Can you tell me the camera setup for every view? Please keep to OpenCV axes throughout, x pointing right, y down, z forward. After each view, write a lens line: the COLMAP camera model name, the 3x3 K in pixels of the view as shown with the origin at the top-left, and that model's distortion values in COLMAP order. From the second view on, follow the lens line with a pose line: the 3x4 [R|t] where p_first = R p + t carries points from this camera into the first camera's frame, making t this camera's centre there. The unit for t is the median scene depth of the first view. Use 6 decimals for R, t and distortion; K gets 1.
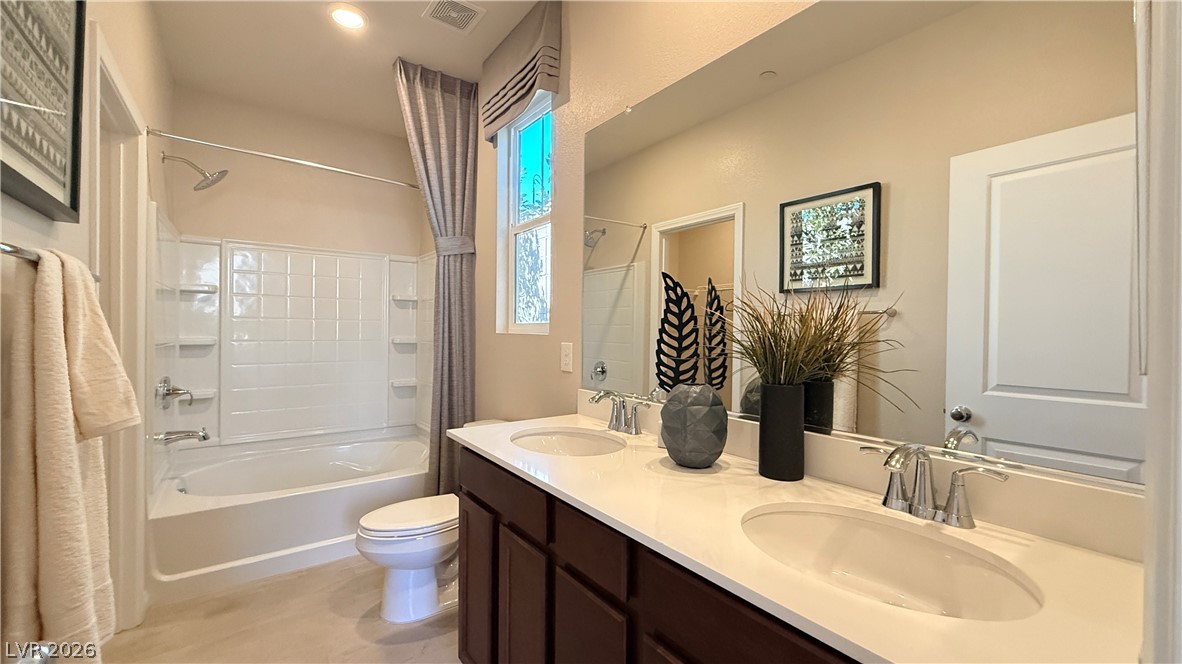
lens RADIAL K [[473.5, 0, 588.7], [0, 473.5, 330.7], [0, 0, 1]] dist [0.002030, -0.000298]
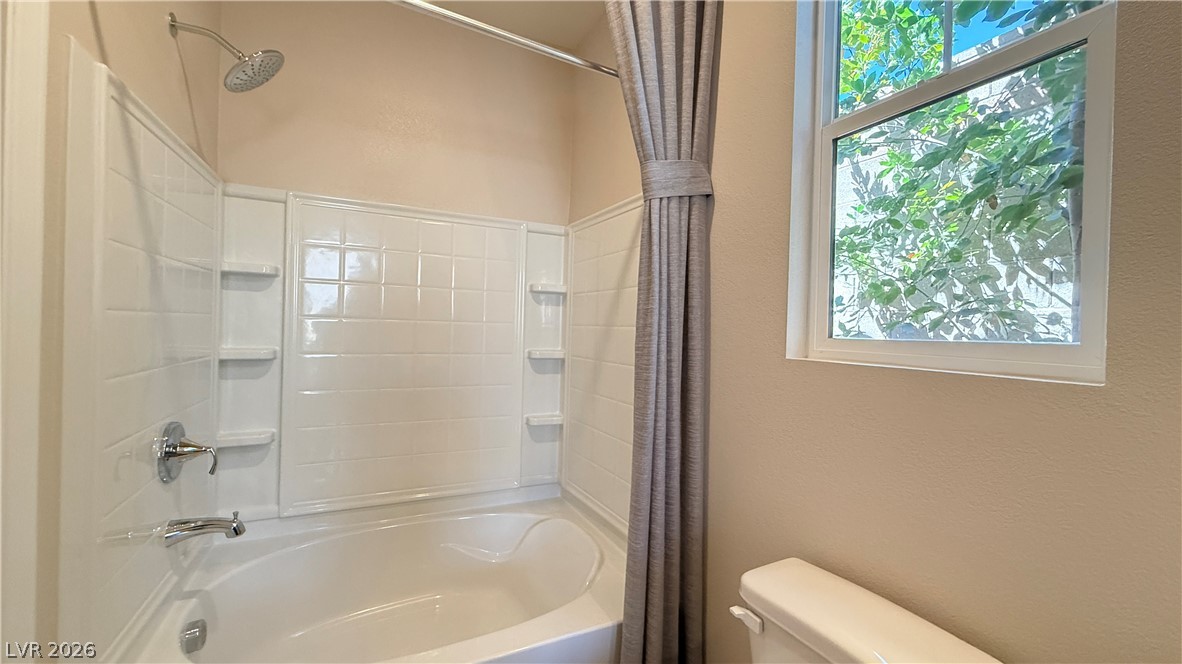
lens RADIAL K [[473.5, 0, 591.8], [0, 473.5, 330.3], [0, 0, 1]] dist [0.002030, -0.000298]
pose [[0.984430, 0.017569, -0.174898, -0.286503], [-0.018008, 0.999837, -0.000920, -0.017105], [0.174853, 0.004055, 0.984586, 0.495395]]
